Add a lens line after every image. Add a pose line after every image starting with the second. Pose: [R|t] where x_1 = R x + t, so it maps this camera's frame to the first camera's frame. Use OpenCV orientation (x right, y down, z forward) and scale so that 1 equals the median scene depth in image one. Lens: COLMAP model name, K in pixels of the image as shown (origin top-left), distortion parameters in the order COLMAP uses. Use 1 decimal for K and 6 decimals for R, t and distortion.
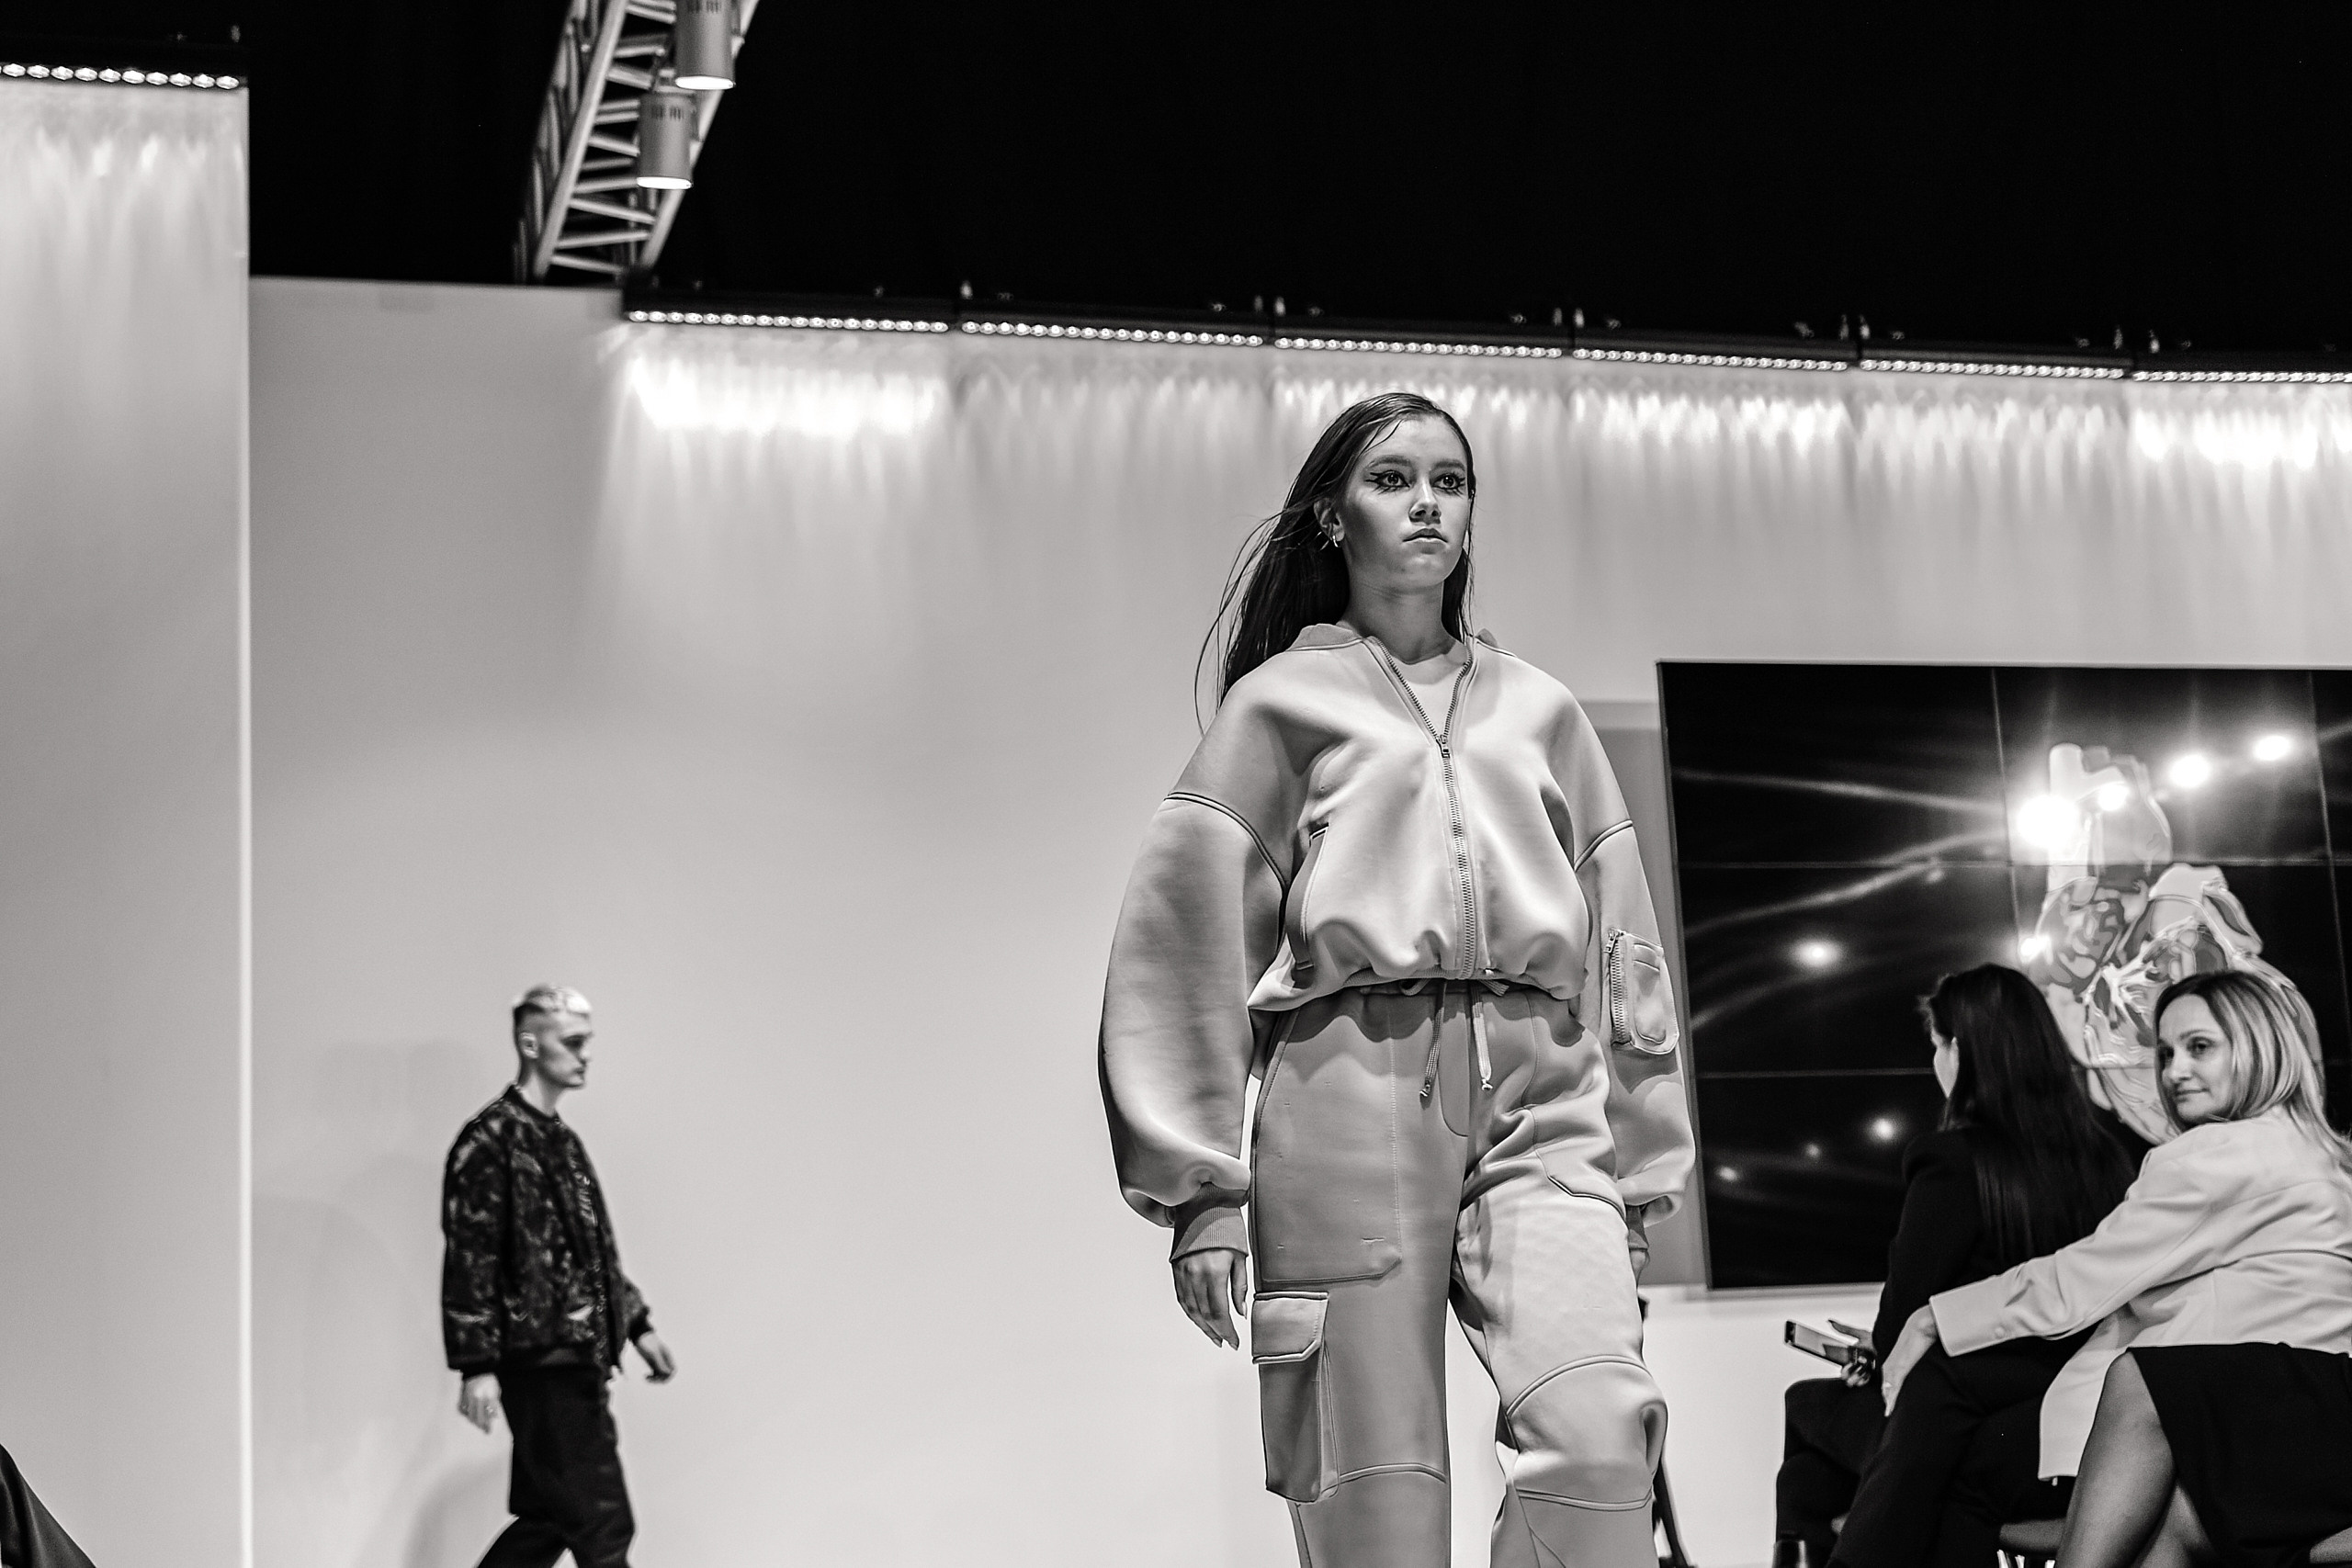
lens RADIAL K [[3652.4, 0, 1185.6], [0, 3652.4, 785.5], [0, 0, 1]] dist [0.125303, 0.000000]
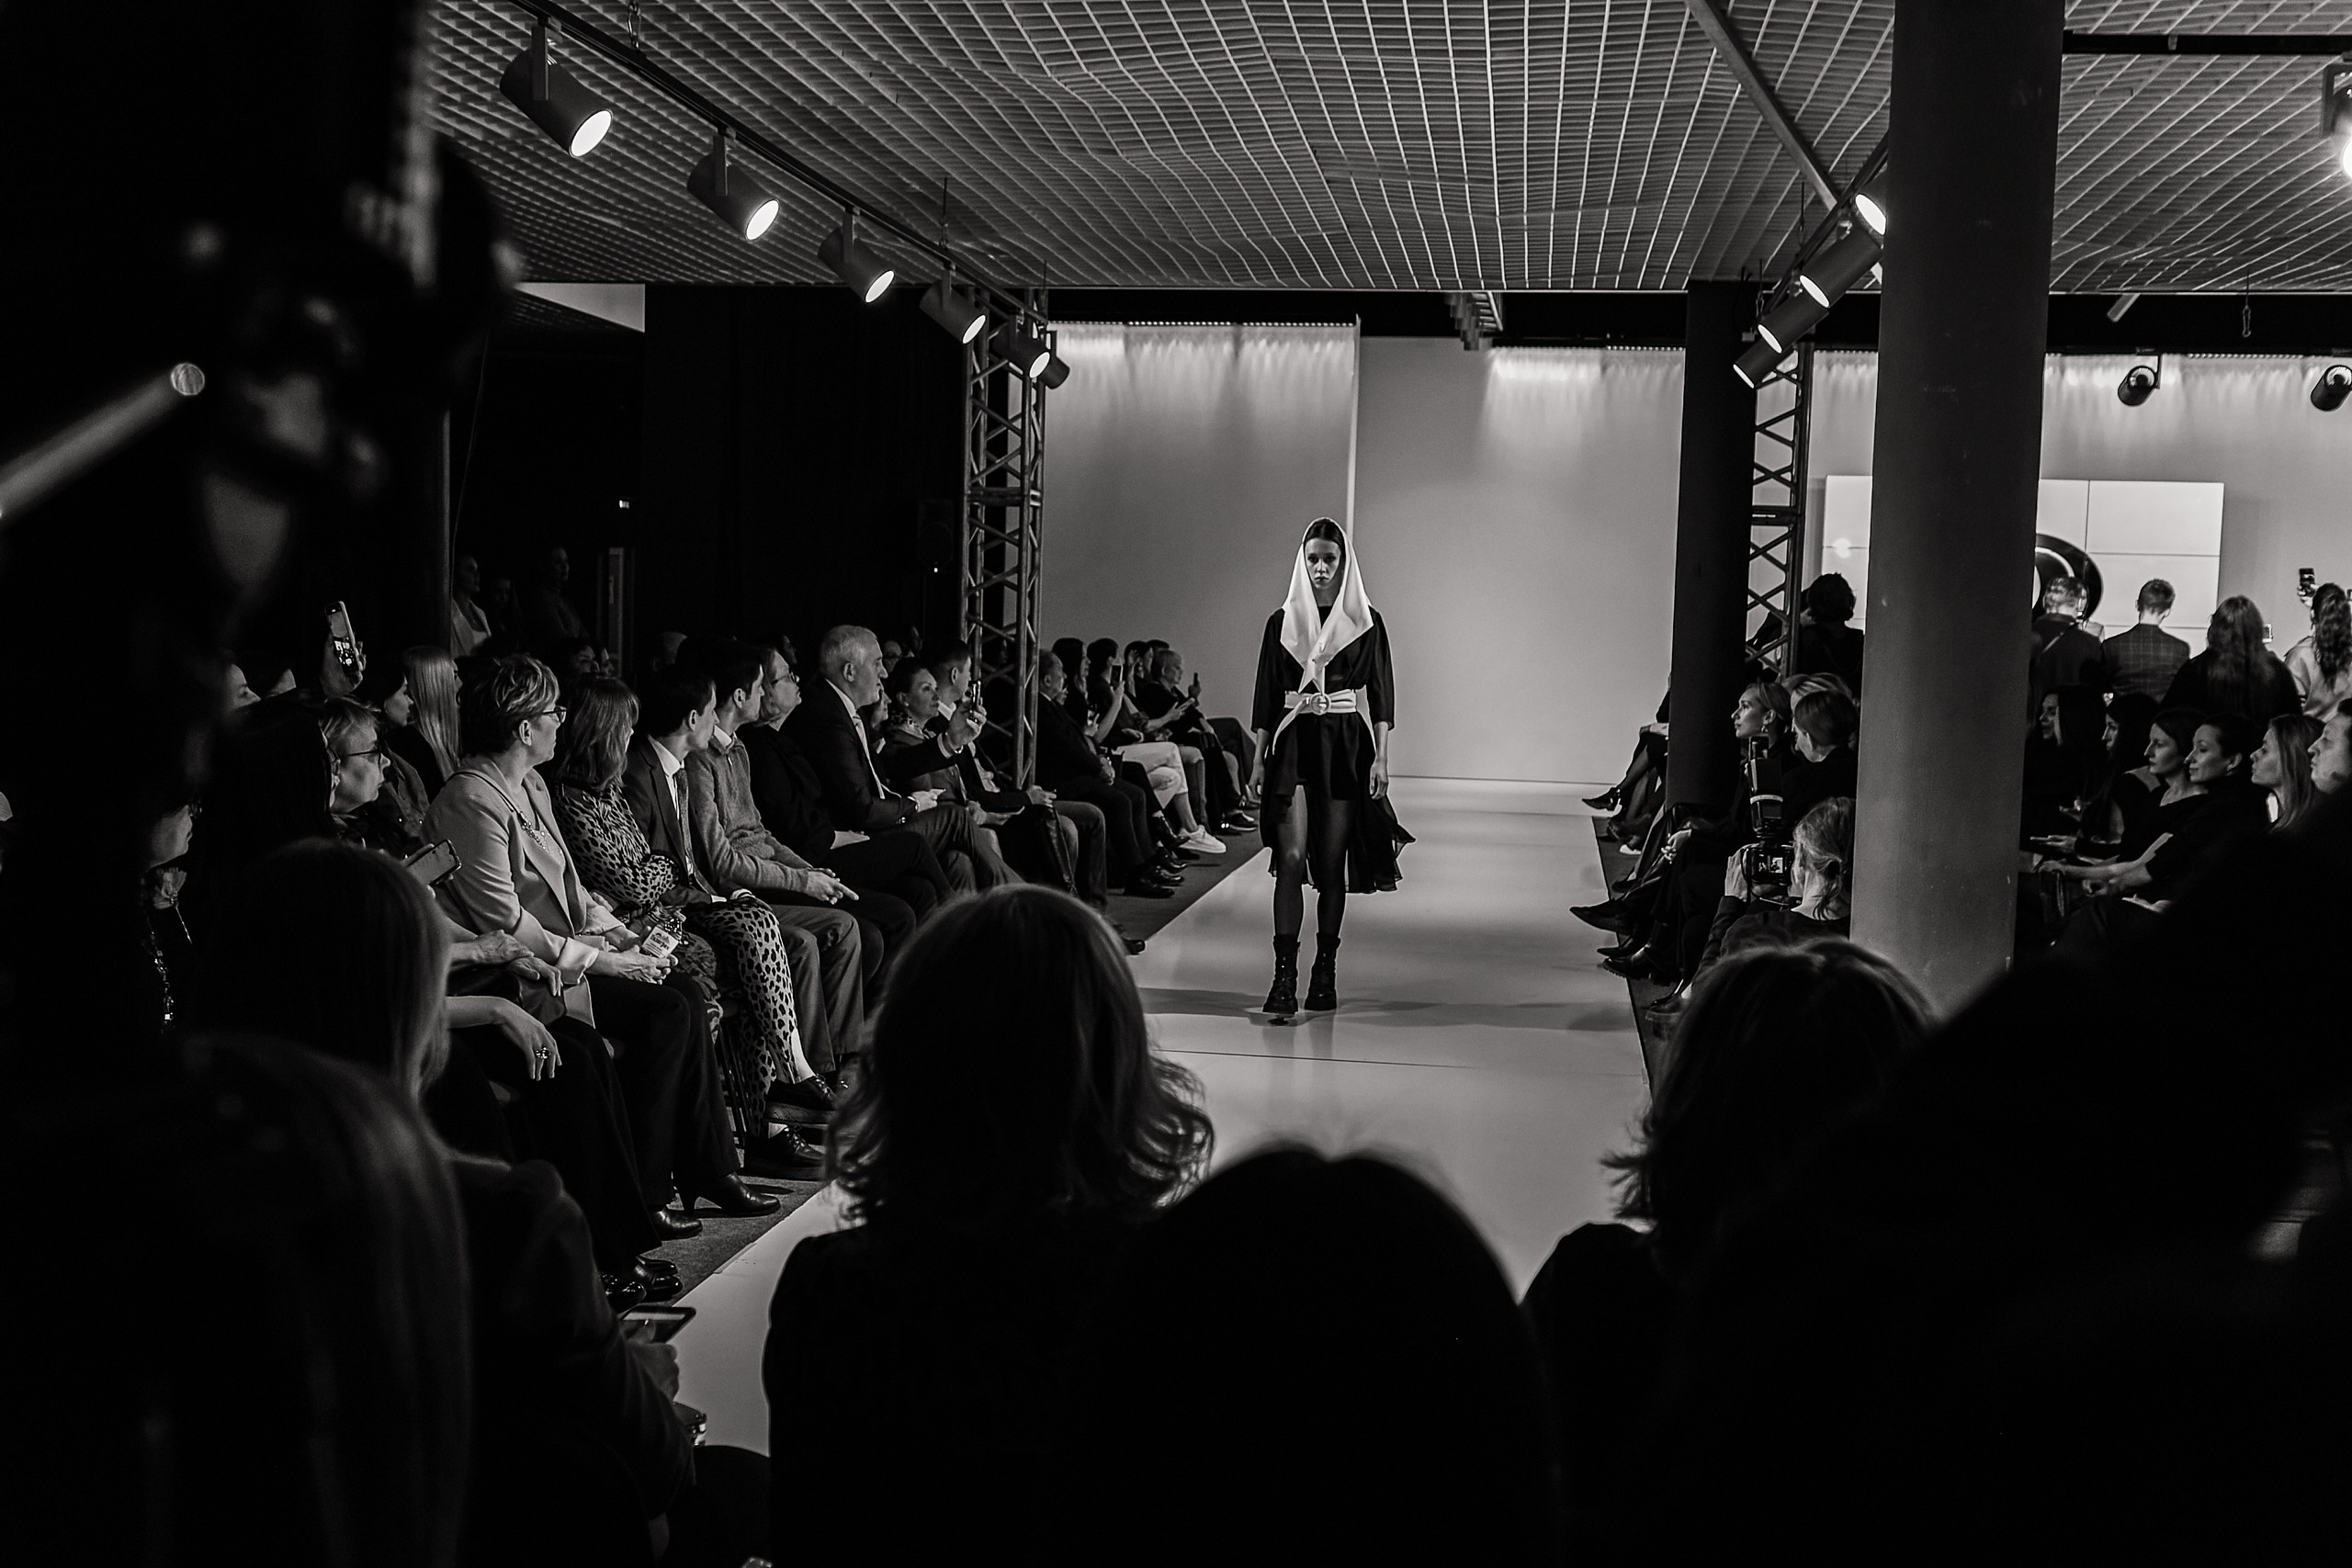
lens RADIAL K [[2496.6, 0, 1183.7], [0, 2496.6, 803.4], [0, 0, 1]] dist [0.002824, 0.000000]
pose [[0.906438, 0.110488, -0.407631, 0.491805], [-0.000260, 0.965319, 0.261072, -0.294478], [0.422340, -0.236540, 0.875030, -1.003012]]
